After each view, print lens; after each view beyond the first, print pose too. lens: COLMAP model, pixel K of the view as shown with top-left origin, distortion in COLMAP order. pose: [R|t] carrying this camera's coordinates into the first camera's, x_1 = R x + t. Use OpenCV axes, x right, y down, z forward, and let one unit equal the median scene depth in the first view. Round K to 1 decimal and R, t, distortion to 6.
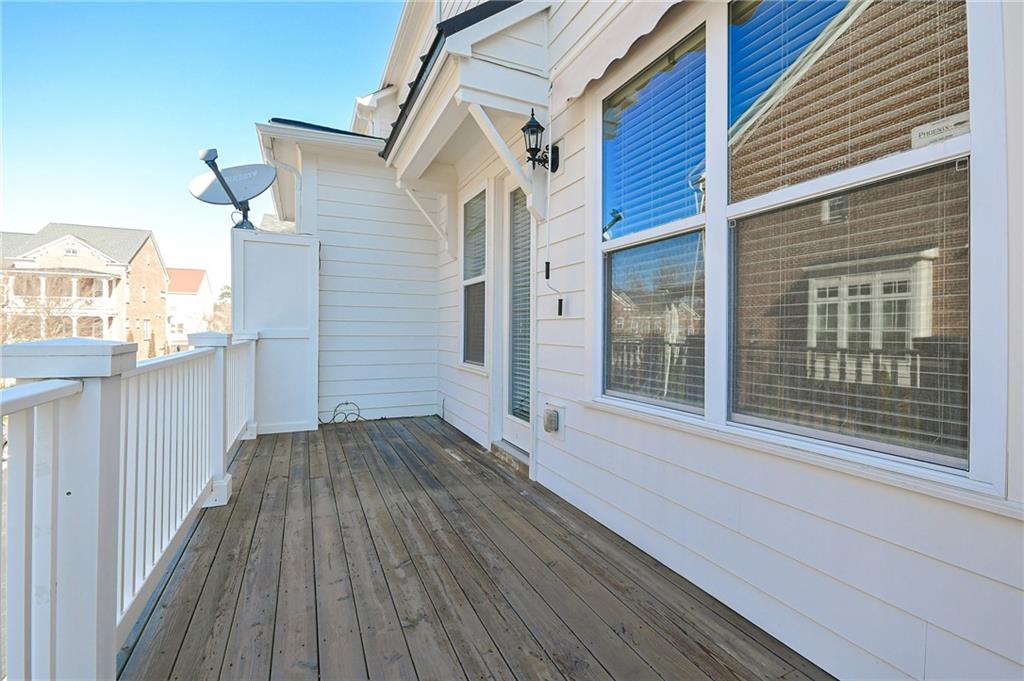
lens RADIAL K [[455.2, 0, 516.4], [0, 455.2, 328.6], [0, 0, 1]] dist [0.015375, -0.002096]
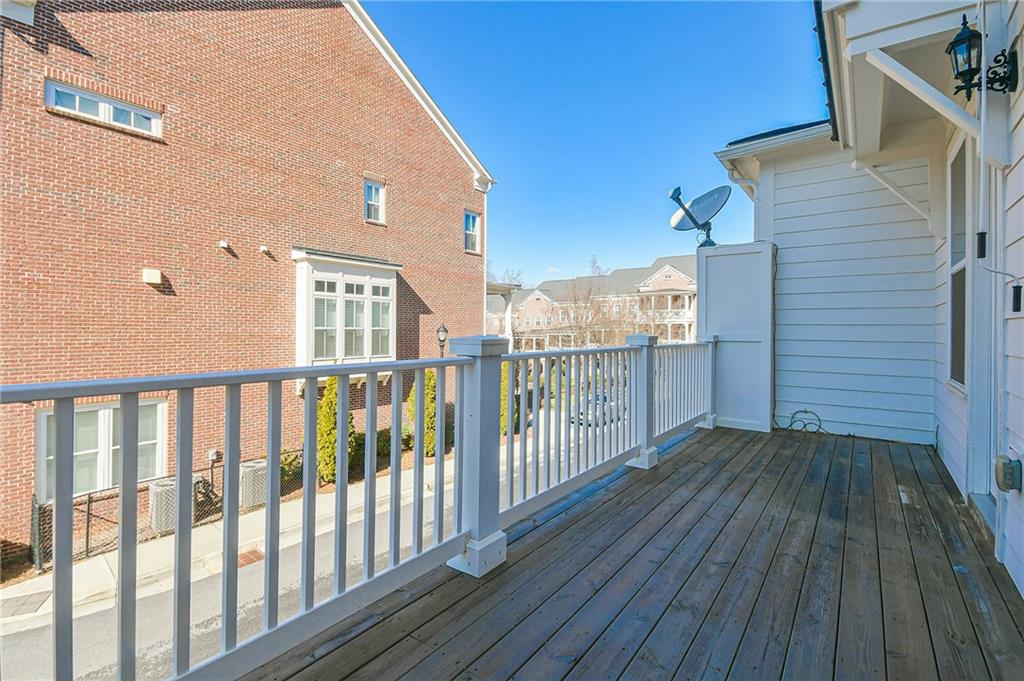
lens RADIAL K [[450.4, 0, 545.7], [0, 450.4, 331.1], [0, 0, 1]] dist [-0.000335, -0.003107]
pose [[0.506372, -0.000949, -0.862315, 0.289619], [-0.002943, 0.999992, -0.002829, 0.001634], [0.862310, 0.003970, 0.506365, 0.108221]]
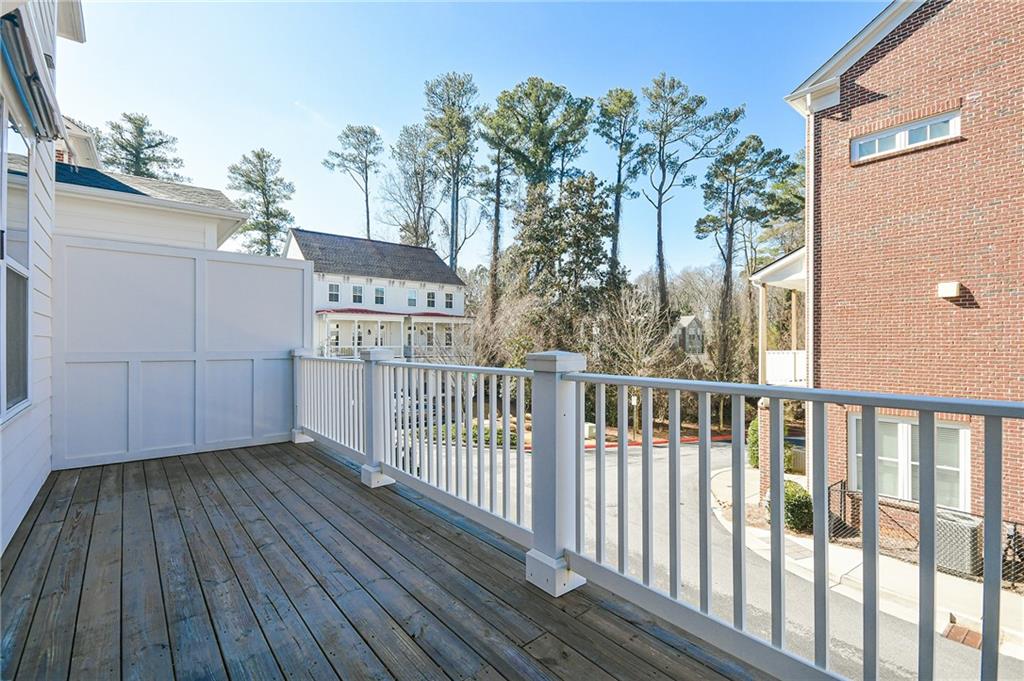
lens RADIAL K [[455.2, 0, 516.6], [0, 455.2, 344.3], [0, 0, 1]] dist [0.015375, -0.002096]
pose [[-0.961966, -0.005332, -0.273116, -0.381990], [-0.004929, 0.999986, -0.002163, -0.008737], [0.273123, -0.000734, -0.961979, 1.630924]]
